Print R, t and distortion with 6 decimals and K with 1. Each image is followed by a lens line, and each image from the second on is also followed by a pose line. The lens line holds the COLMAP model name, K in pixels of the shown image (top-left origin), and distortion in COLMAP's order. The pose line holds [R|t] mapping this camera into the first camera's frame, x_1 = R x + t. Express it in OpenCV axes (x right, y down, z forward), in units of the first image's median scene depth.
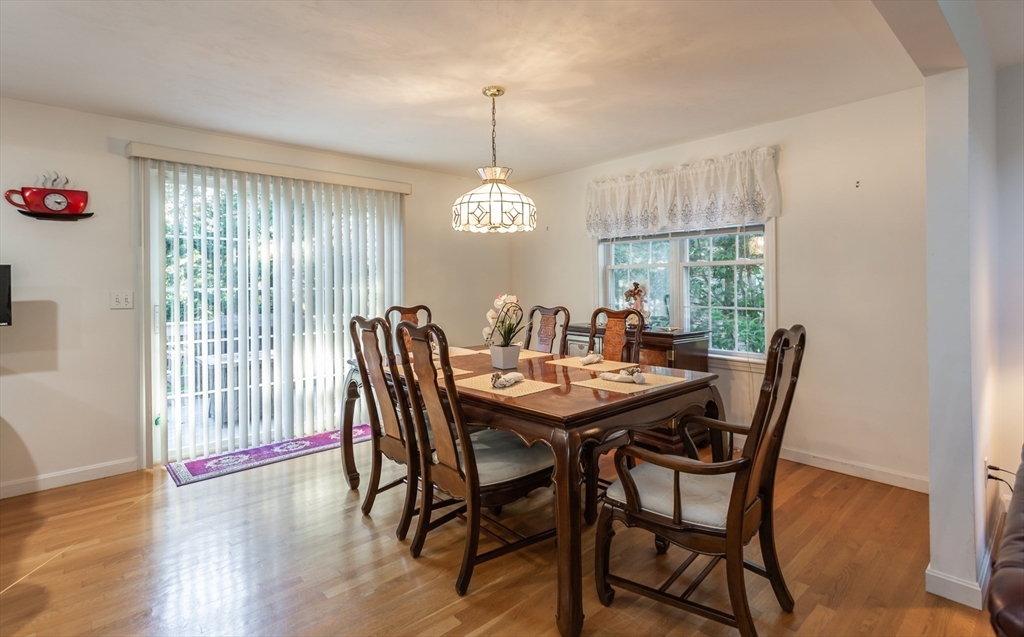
lens RADIAL K [[491.2, 0, 512.7], [0, 491.2, 285.9], [0, 0, 1]] dist [-0.003927, 0.000370]
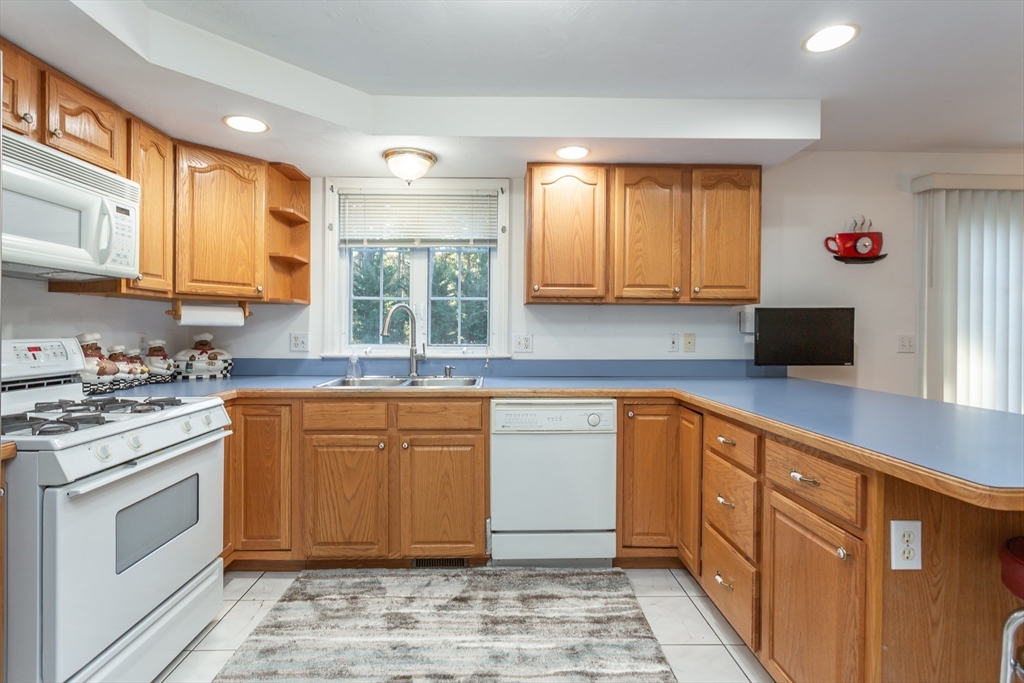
lens RADIAL K [[488.0, 0, 500.2], [0, 488.0, 334.3], [0, 0, 1]] dist [-0.001396, 0.001541]
pose [[0.763261, 0.012411, -0.645971, -0.775361], [-0.008681, 0.999922, 0.008954, 0.008736], [0.646032, -0.001227, 0.763309, -0.229078]]
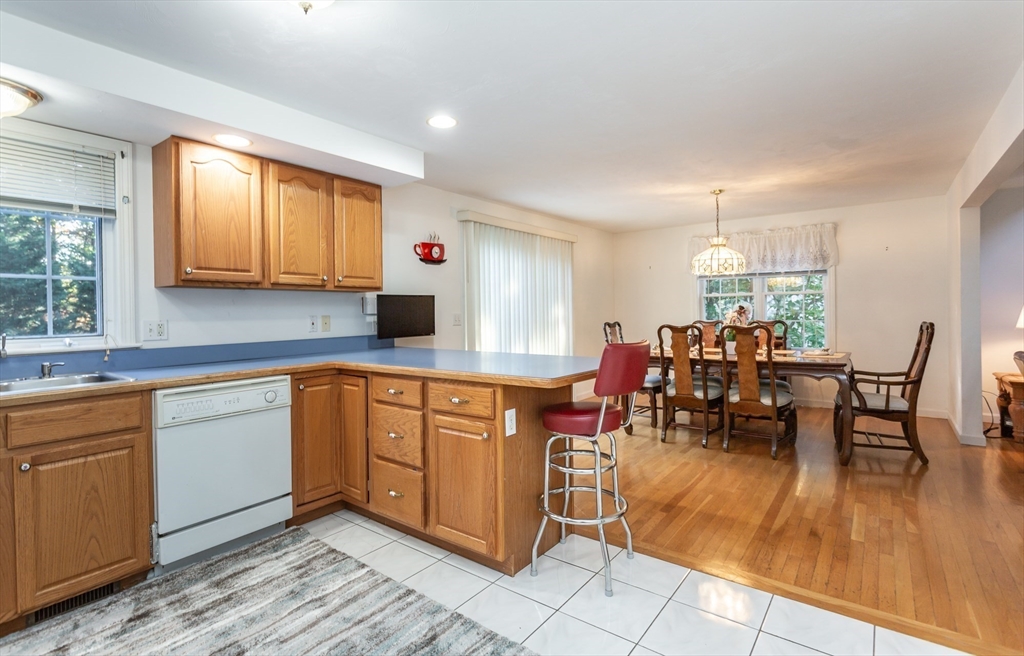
lens RADIAL K [[491.4, 0, 515.2], [0, 491.4, 315.4], [0, 0, 1]] dist [0.010763, 0.002247]
pose [[0.978693, -0.011422, 0.205012, -0.911631], [0.010362, 0.999927, 0.006243, 0.009652], [-0.205068, -0.003986, 0.978740, -0.441593]]
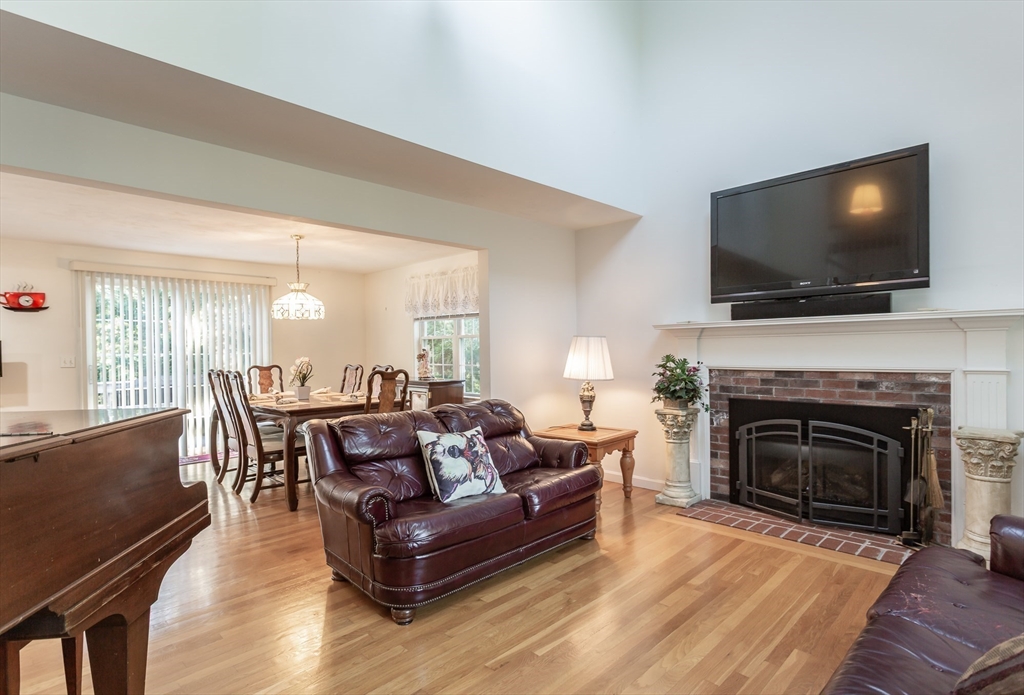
lens RADIAL K [[526.0, 0, 509.2], [0, 526.0, 352.8], [0, 0, 1]] dist [-0.020463, 0.003100]
pose [[0.997496, -0.005095, 0.070544, 0.473206], [0.004743, 0.999975, 0.005168, -0.002619], [-0.070568, -0.004821, 0.997495, -0.725178]]
